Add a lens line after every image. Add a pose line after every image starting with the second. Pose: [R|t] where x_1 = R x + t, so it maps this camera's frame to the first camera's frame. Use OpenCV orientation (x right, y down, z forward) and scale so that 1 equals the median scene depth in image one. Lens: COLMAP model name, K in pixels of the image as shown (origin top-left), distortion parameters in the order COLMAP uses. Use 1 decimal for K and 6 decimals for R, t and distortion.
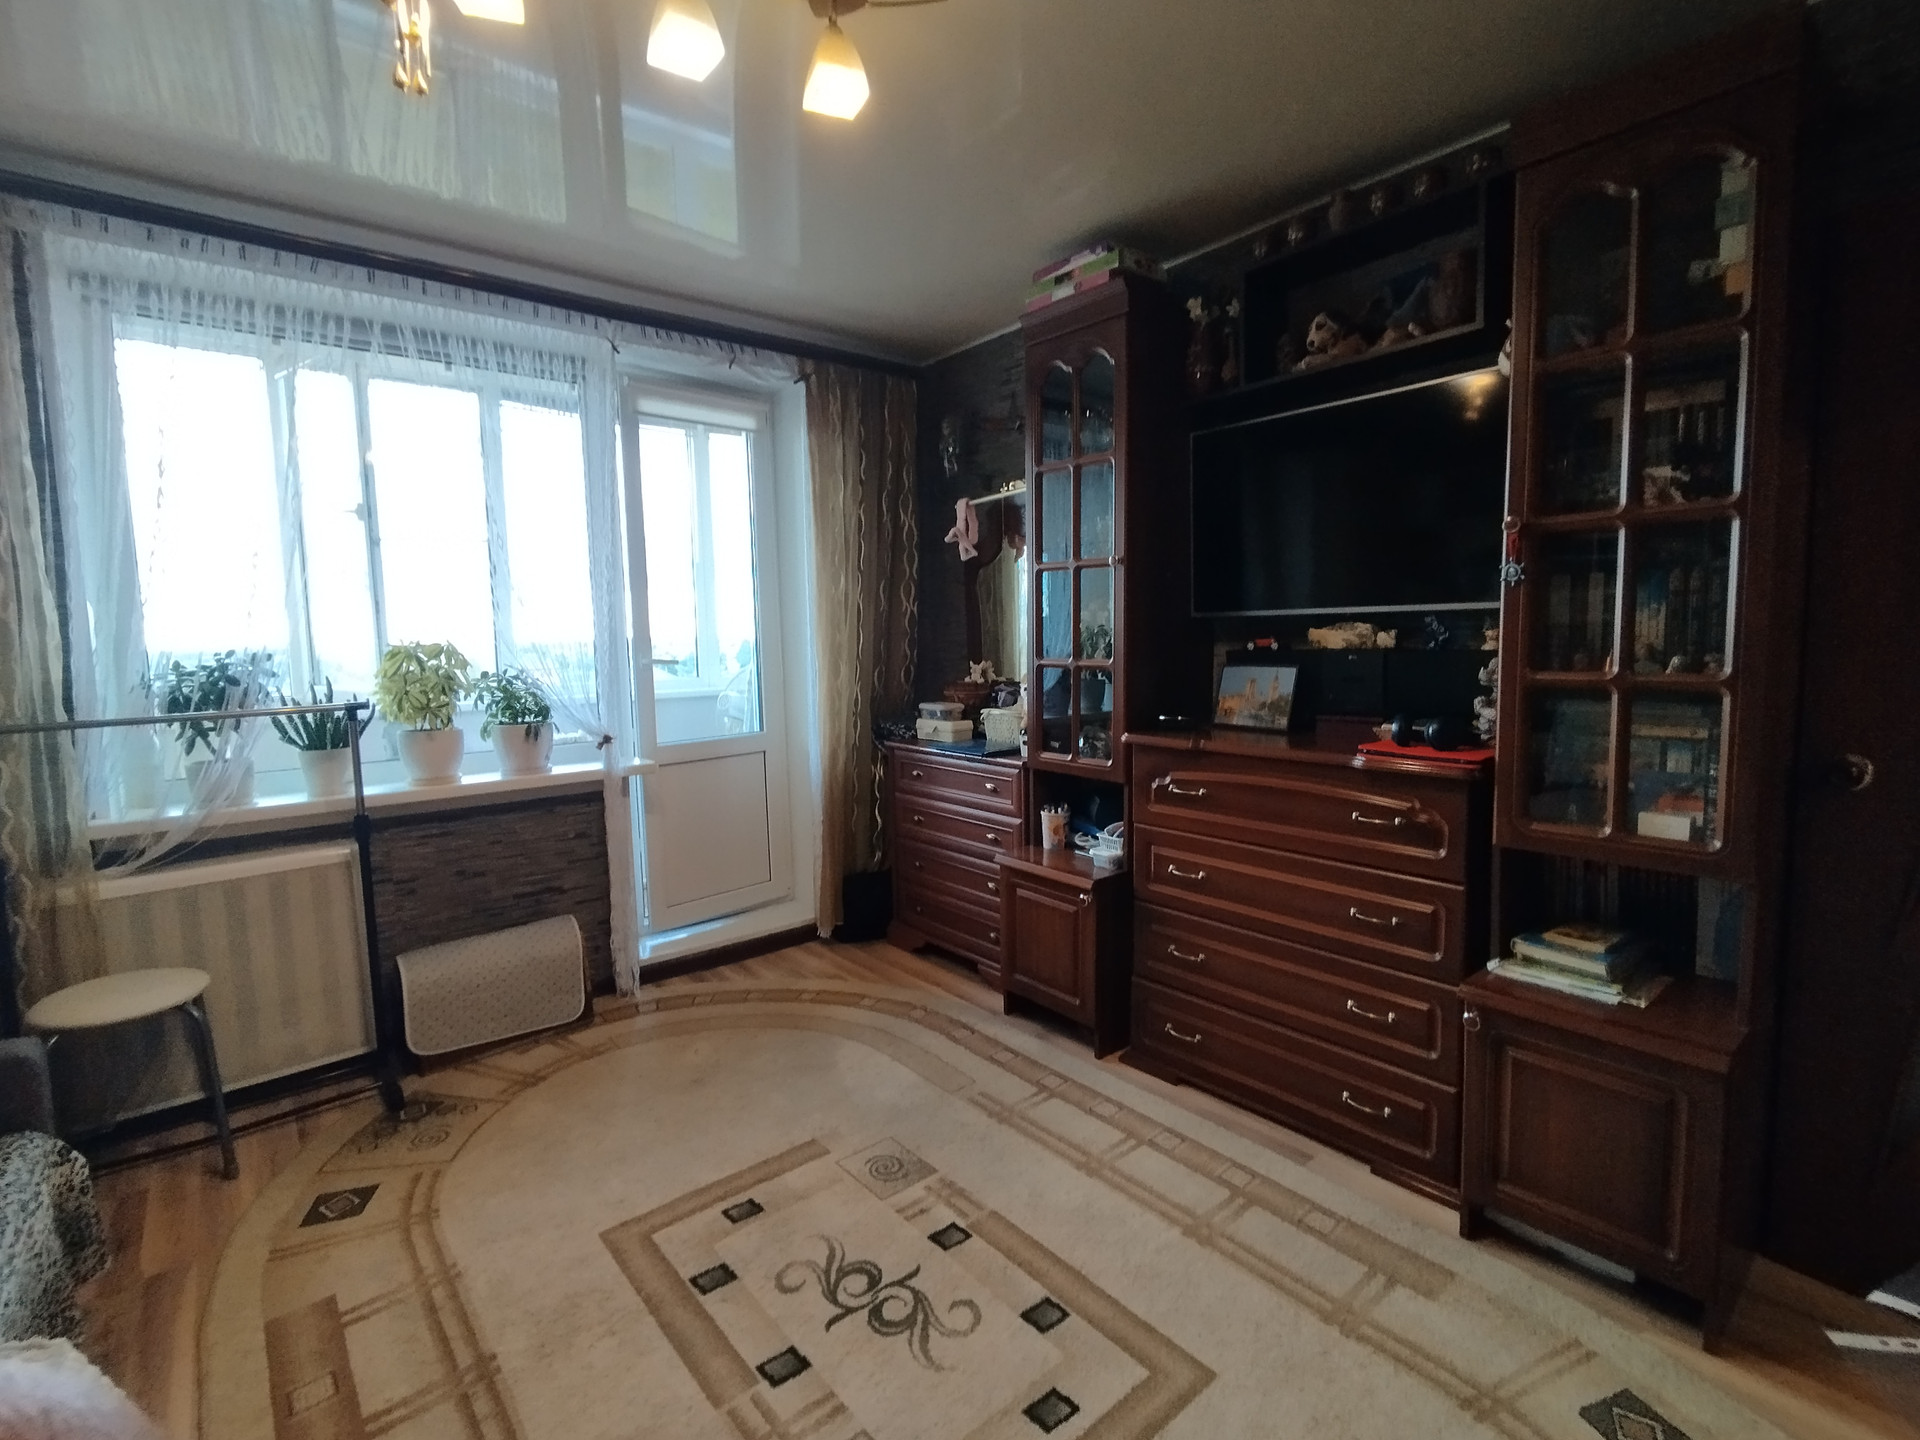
lens RADIAL K [[882.7, 0, 967.2], [0, 882.7, 713.5], [0, 0, 1]] dist [0.008503, -0.004299]
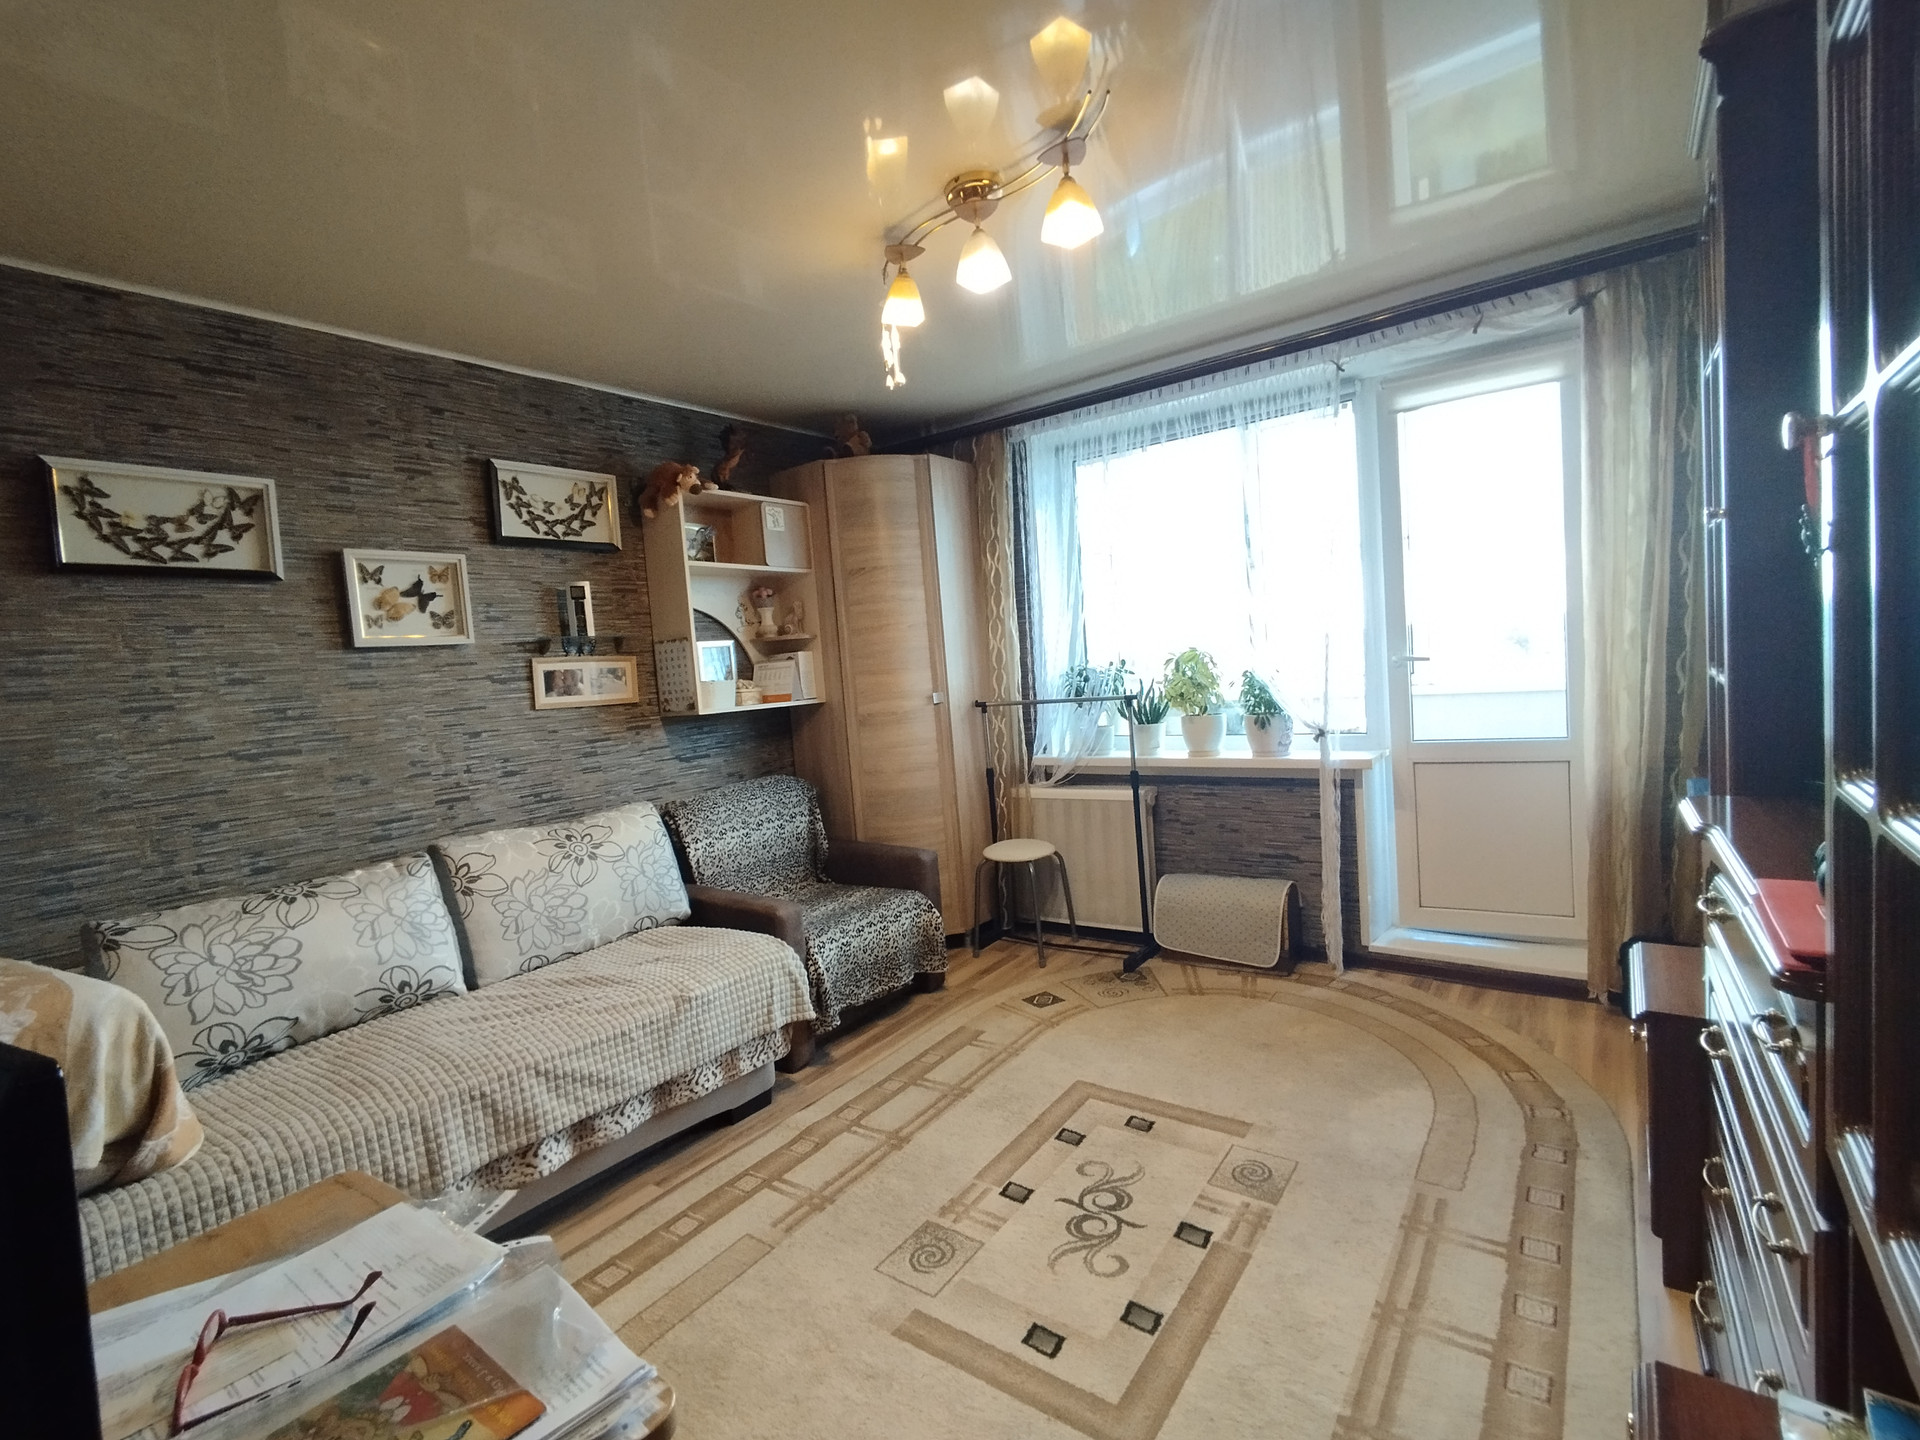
lens RADIAL K [[882.7, 0, 943.3], [0, 882.7, 717.2], [0, 0, 1]] dist [0.008503, -0.004299]
pose [[0.227177, 0.064523, -0.971714, 0.709891], [-0.014978, 0.997916, 0.062761, -0.066850], [0.973738, 0.000296, 0.227670, 0.372615]]
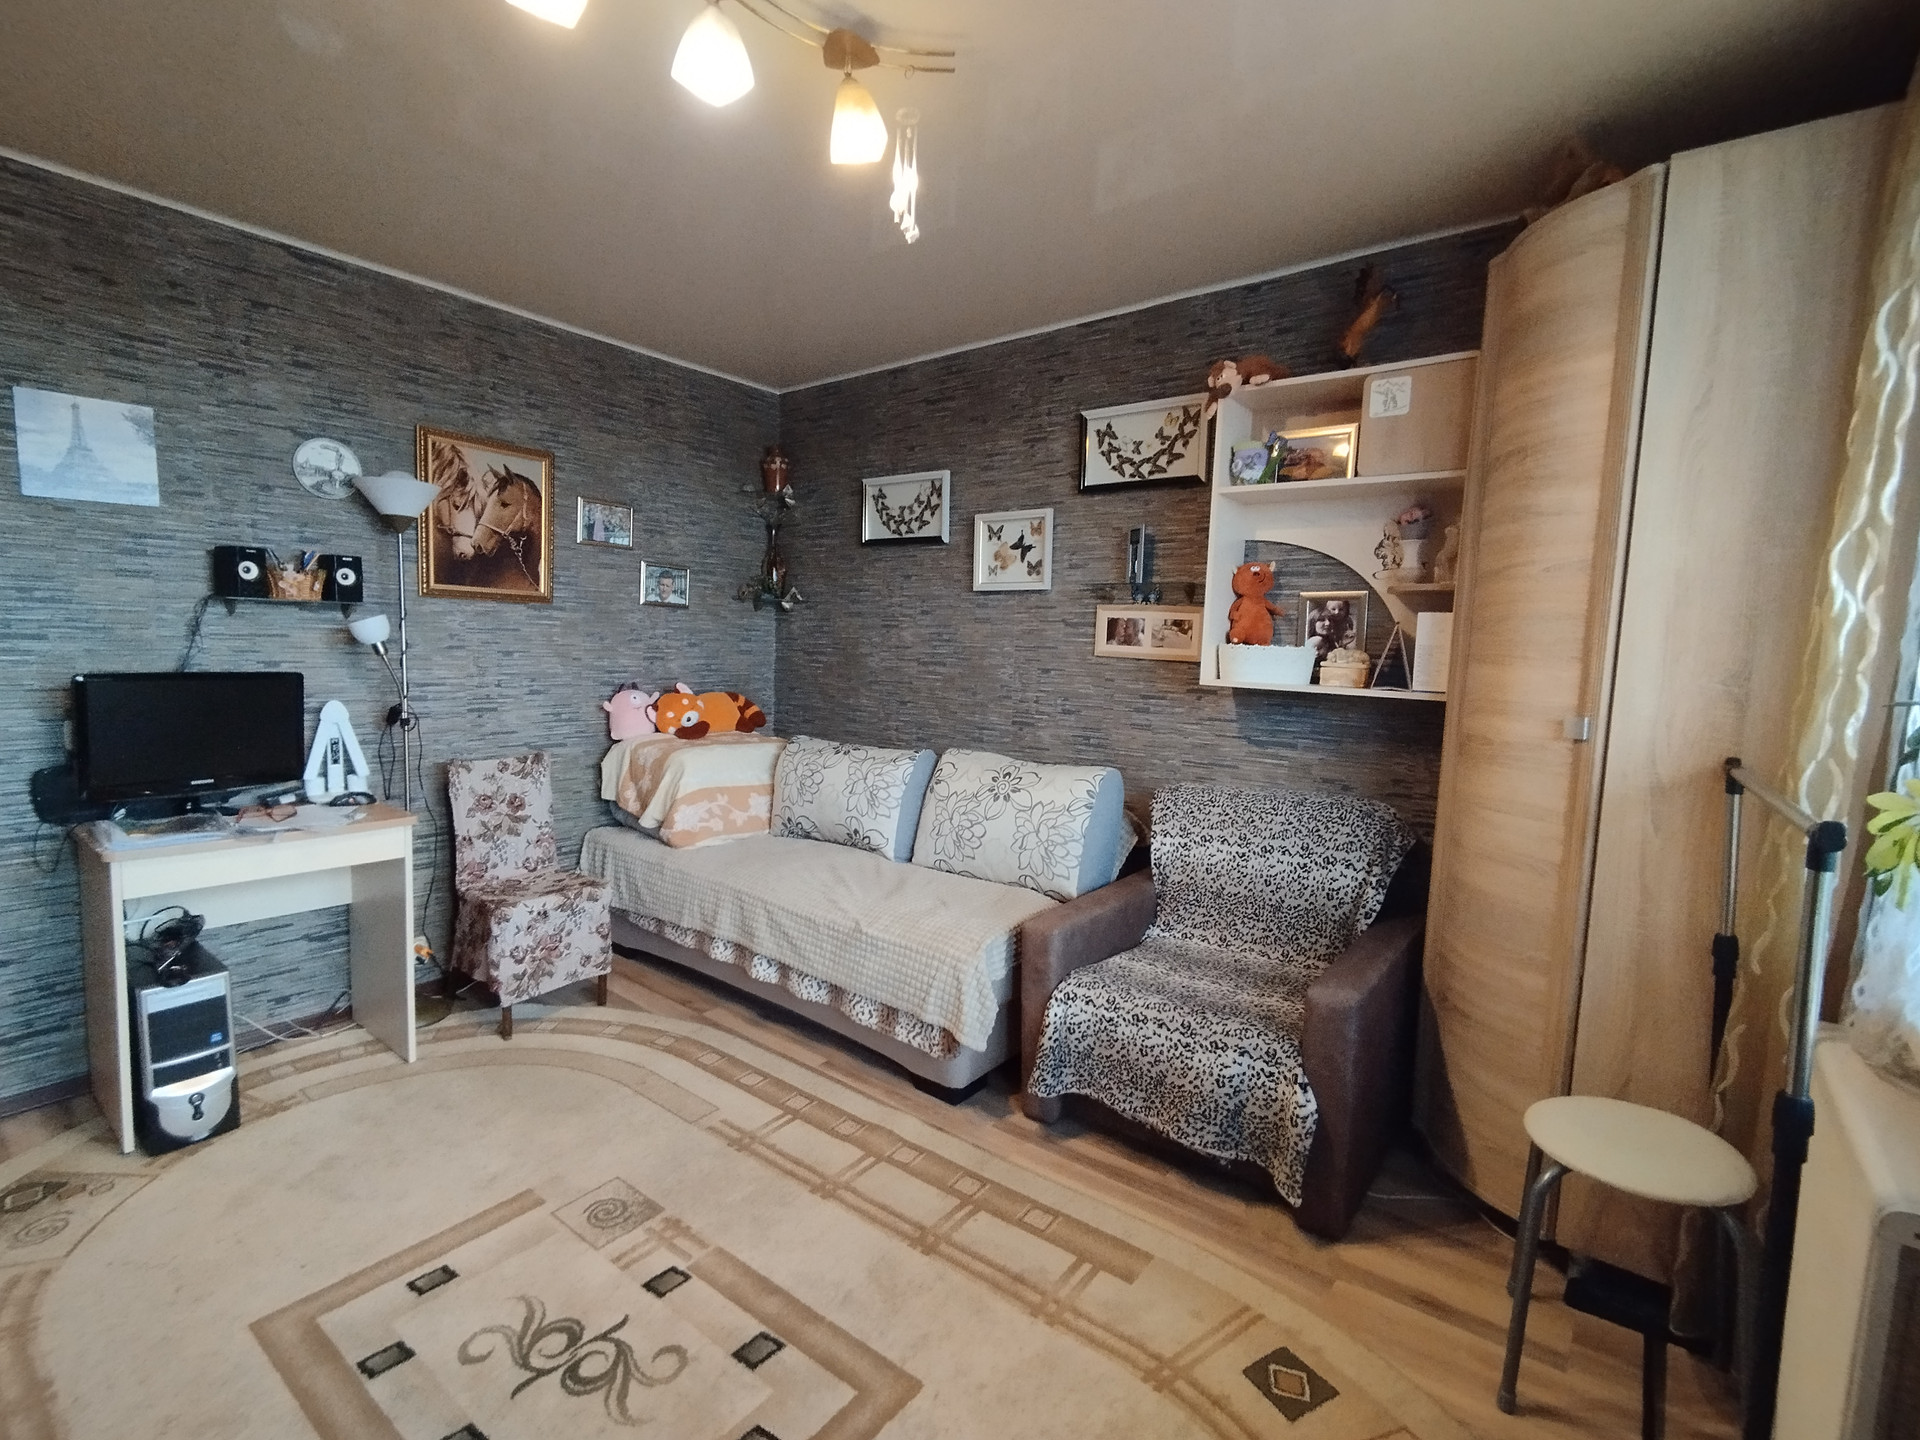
lens RADIAL K [[882.7, 0, 965.9], [0, 882.7, 717.7], [0, 0, 1]] dist [0.008503, -0.004299]
pose [[-0.977381, 0.015399, -0.210923, -0.233637], [-0.023733, 0.983059, 0.181747, -0.132985], [0.210148, 0.182642, -0.960458, 1.348862]]
